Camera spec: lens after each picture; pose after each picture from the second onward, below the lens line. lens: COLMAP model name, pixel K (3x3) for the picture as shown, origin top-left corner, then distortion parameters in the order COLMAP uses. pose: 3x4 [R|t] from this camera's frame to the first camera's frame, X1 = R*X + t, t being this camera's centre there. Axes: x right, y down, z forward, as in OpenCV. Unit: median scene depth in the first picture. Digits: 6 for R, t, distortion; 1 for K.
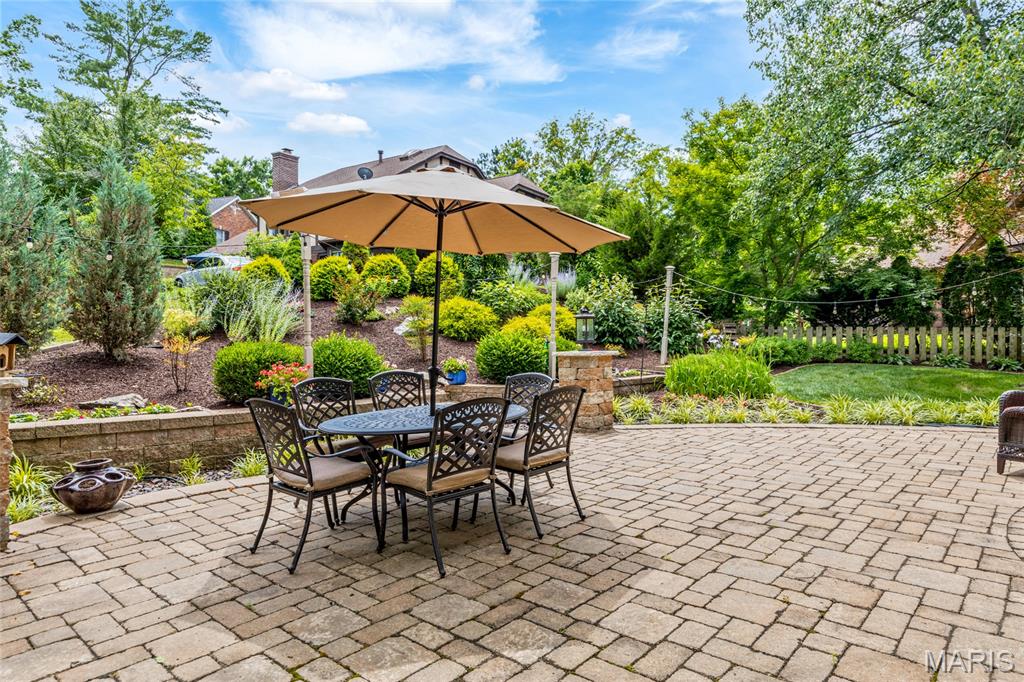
lens RADIAL K [[620.0, 0, 508.5], [0, 620.0, 338.9], [0, 0, 1]] dist [0.003847, 0.000431]
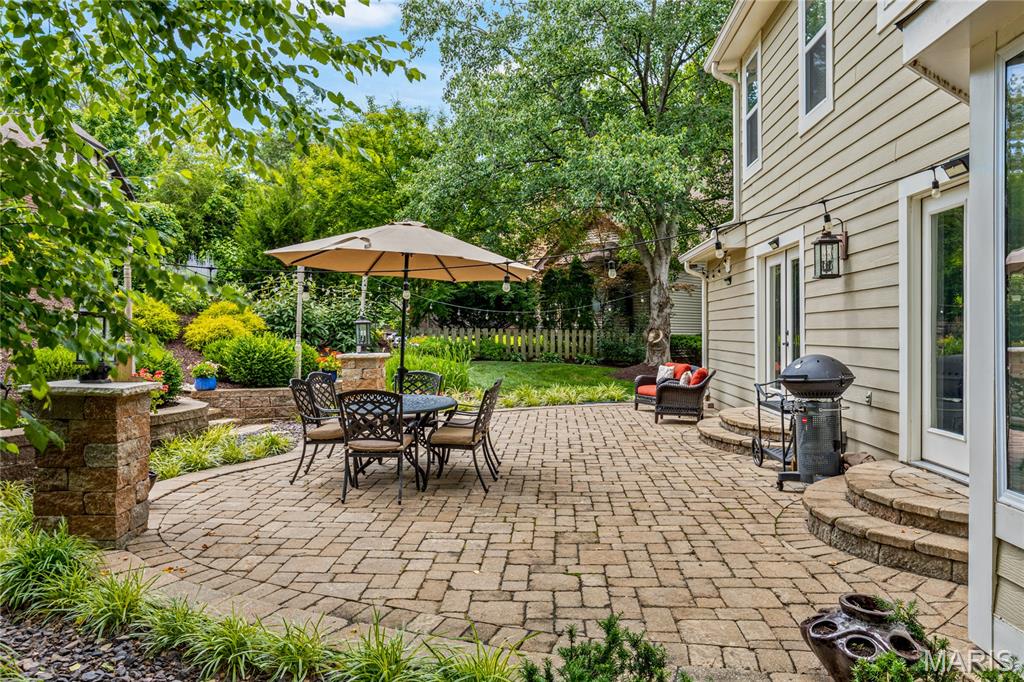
lens RADIAL K [[769.9, 0, 512.1], [0, 769.9, 343.0], [0, 0, 1]] dist [0.000385, 0.000021]
pose [[0.787306, -0.004016, 0.616550, -0.274270], [-0.002604, 0.999948, 0.009838, -0.007269], [-0.616557, -0.009351, 0.787255, -0.136899]]
